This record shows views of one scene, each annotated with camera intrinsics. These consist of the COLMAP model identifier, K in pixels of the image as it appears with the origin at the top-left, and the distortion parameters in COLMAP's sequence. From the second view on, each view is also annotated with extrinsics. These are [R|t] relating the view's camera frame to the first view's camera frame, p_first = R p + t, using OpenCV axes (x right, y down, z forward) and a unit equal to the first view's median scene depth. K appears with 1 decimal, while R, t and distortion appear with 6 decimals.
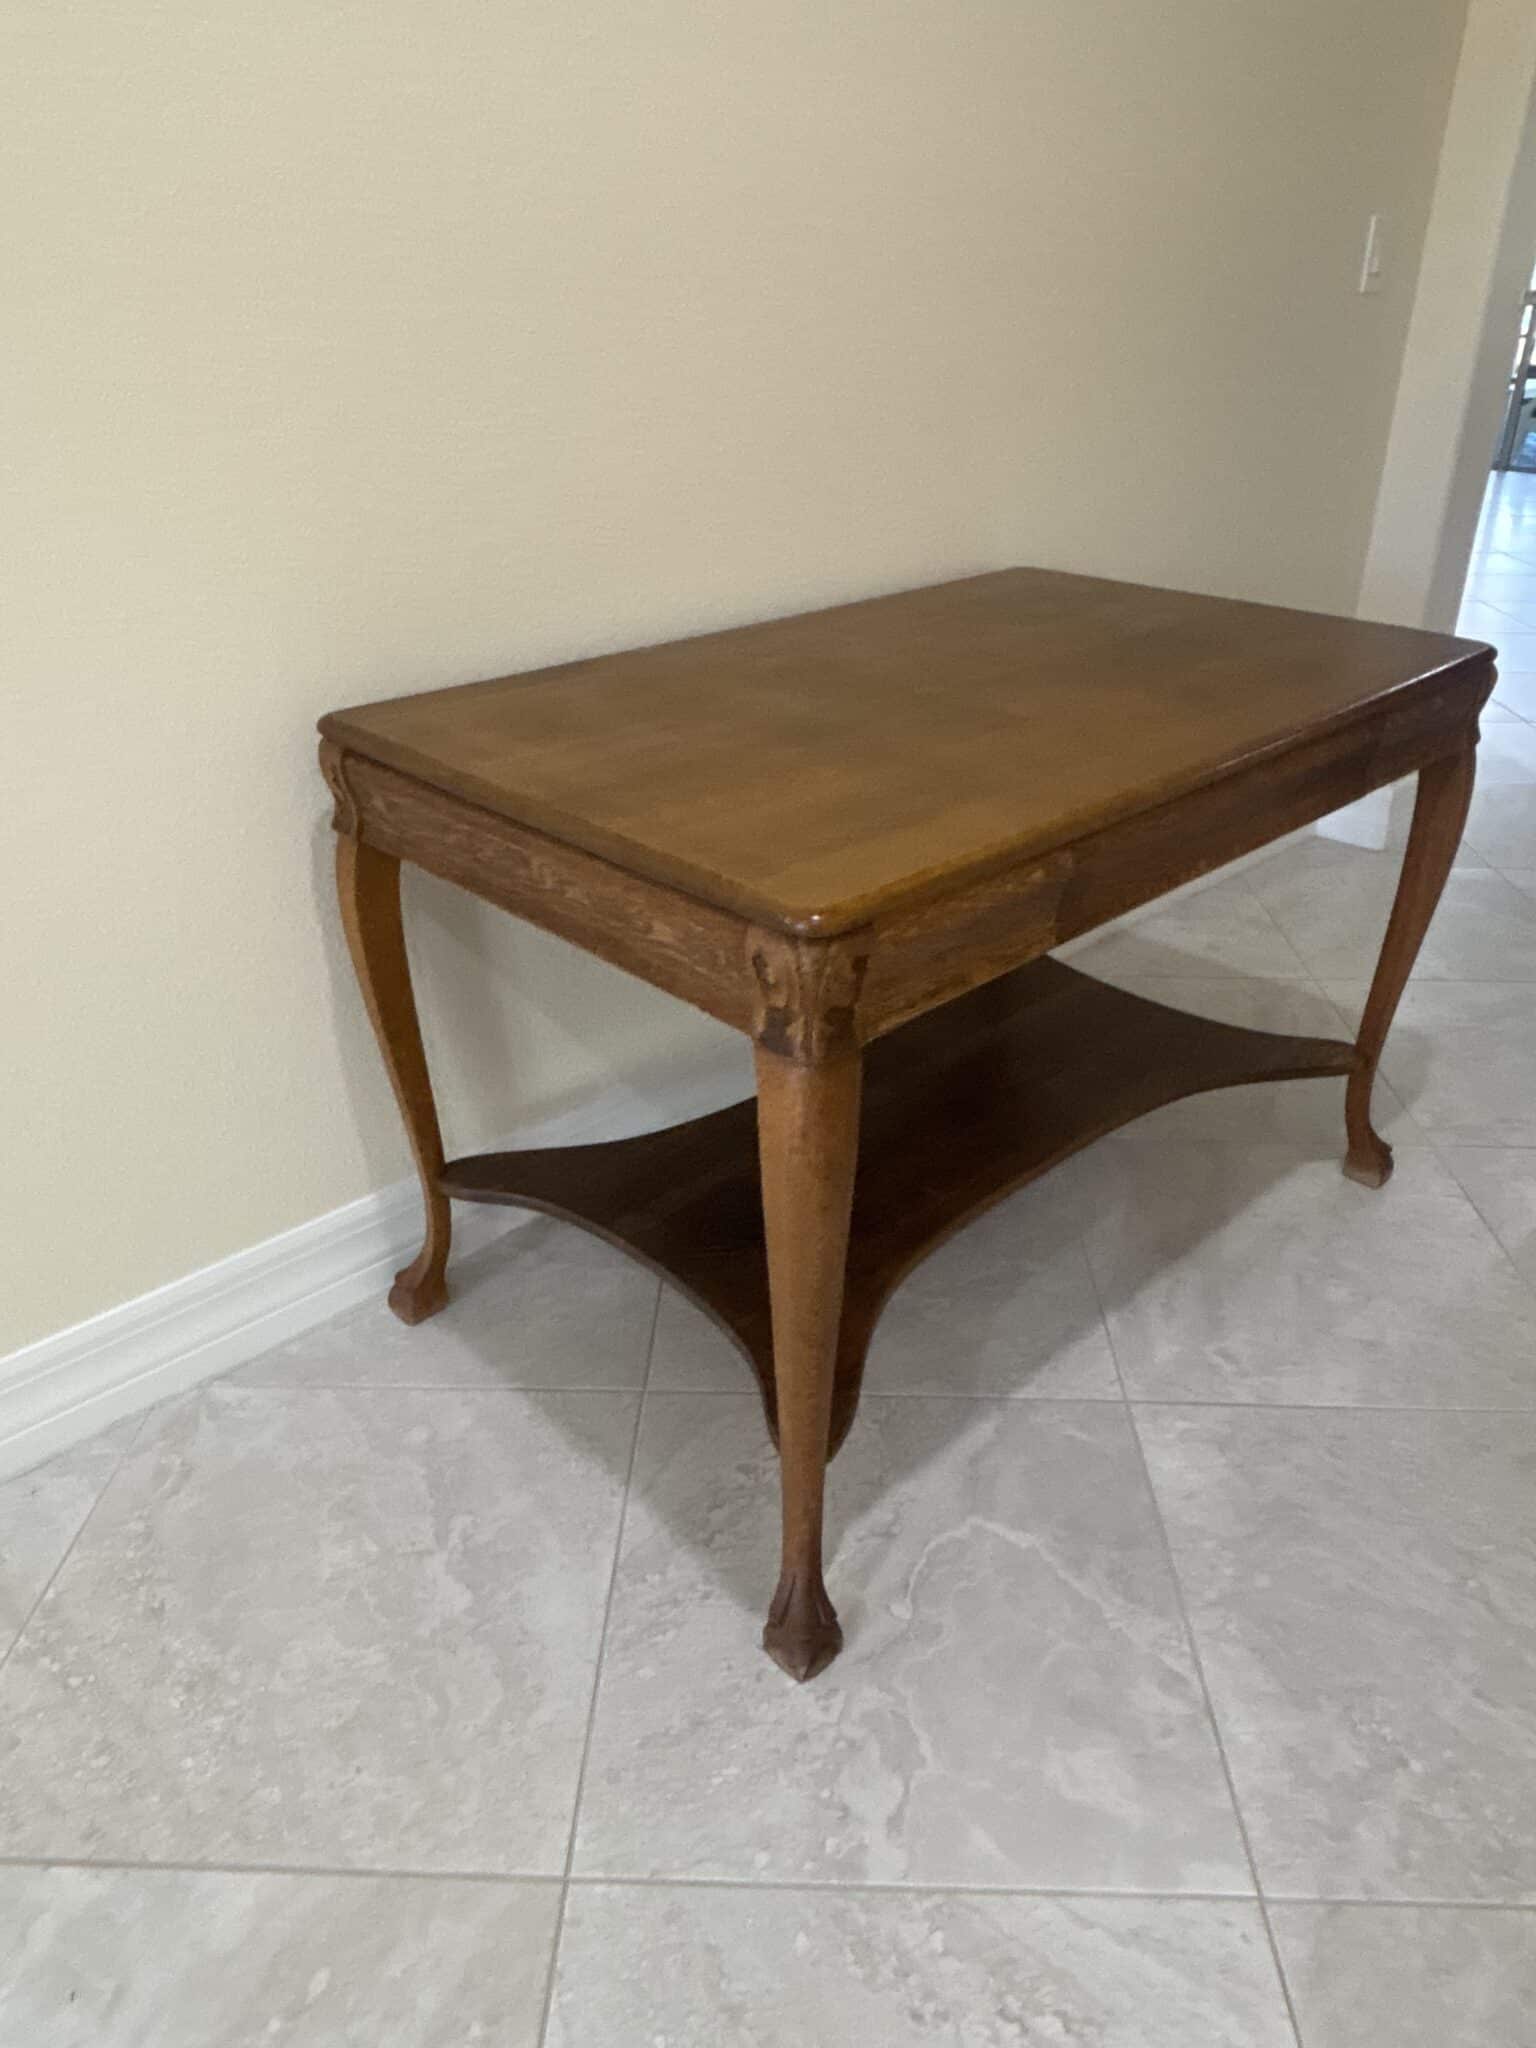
lens RADIAL K [[1410.7, 0, 768.0], [0, 1410.7, 1024.0], [0, 0, 1]] dist [0.001321, -0.002172]
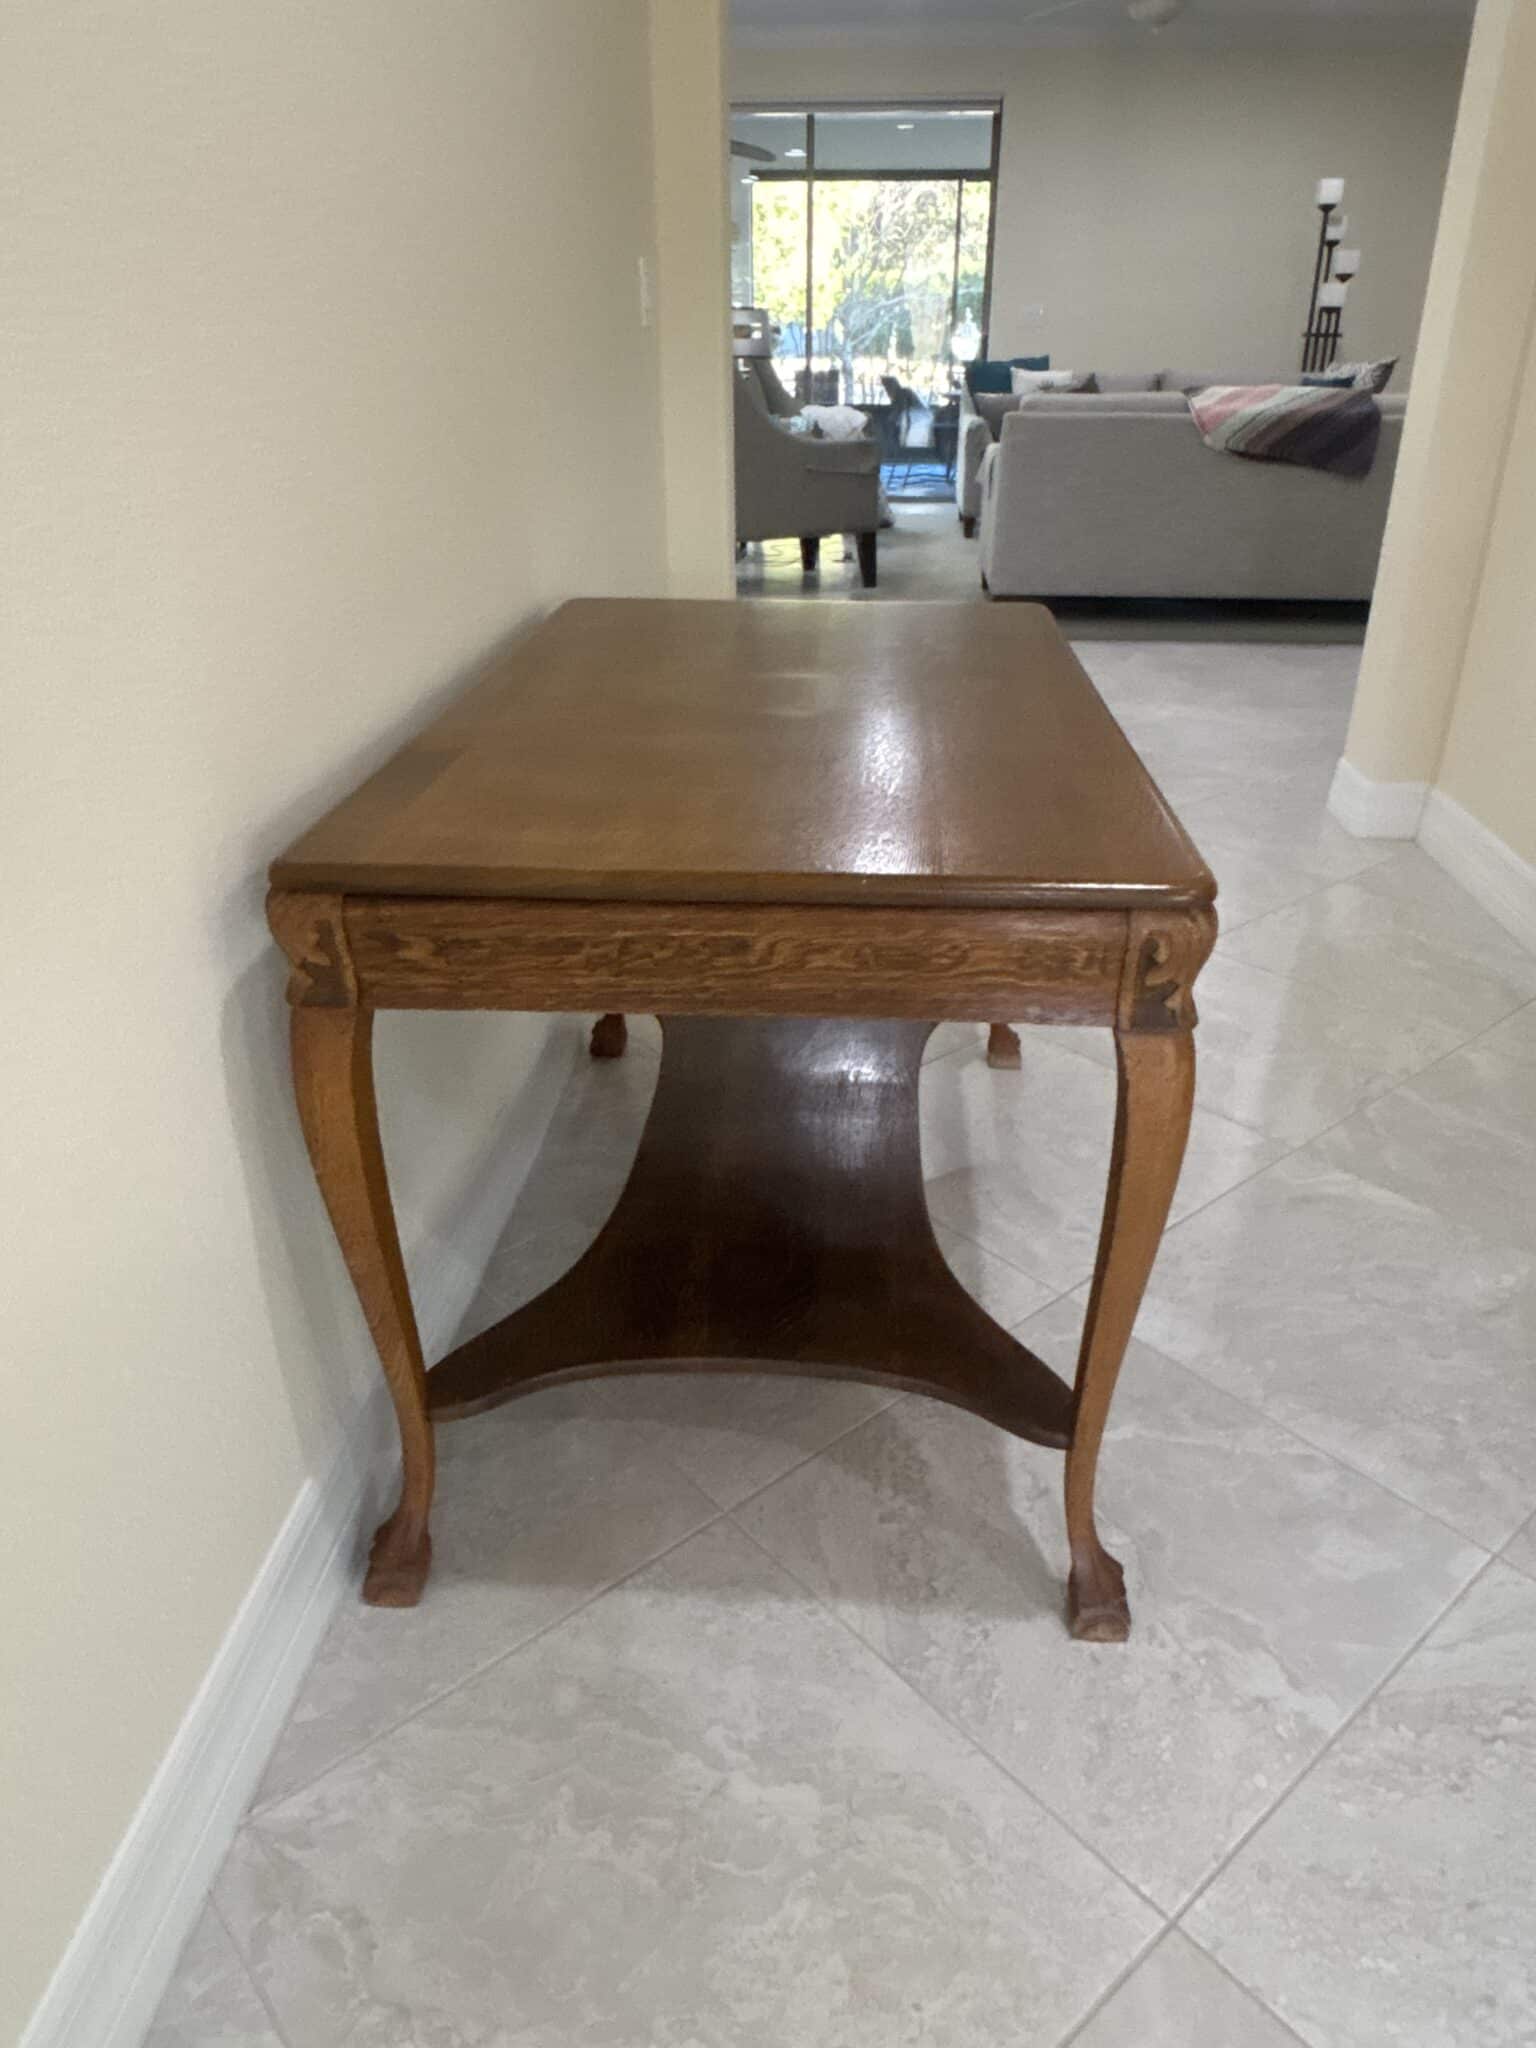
lens RADIAL K [[1428.2, 0, 768.0], [0, 1428.2, 1024.0], [0, 0, 1]] dist [-0.006983, 0.000554]
pose [[0.732484, -0.304013, 0.609134, -0.673493], [0.324199, 0.942552, 0.080569, -0.126990], [-0.598634, 0.138465, 0.788964, 0.278418]]
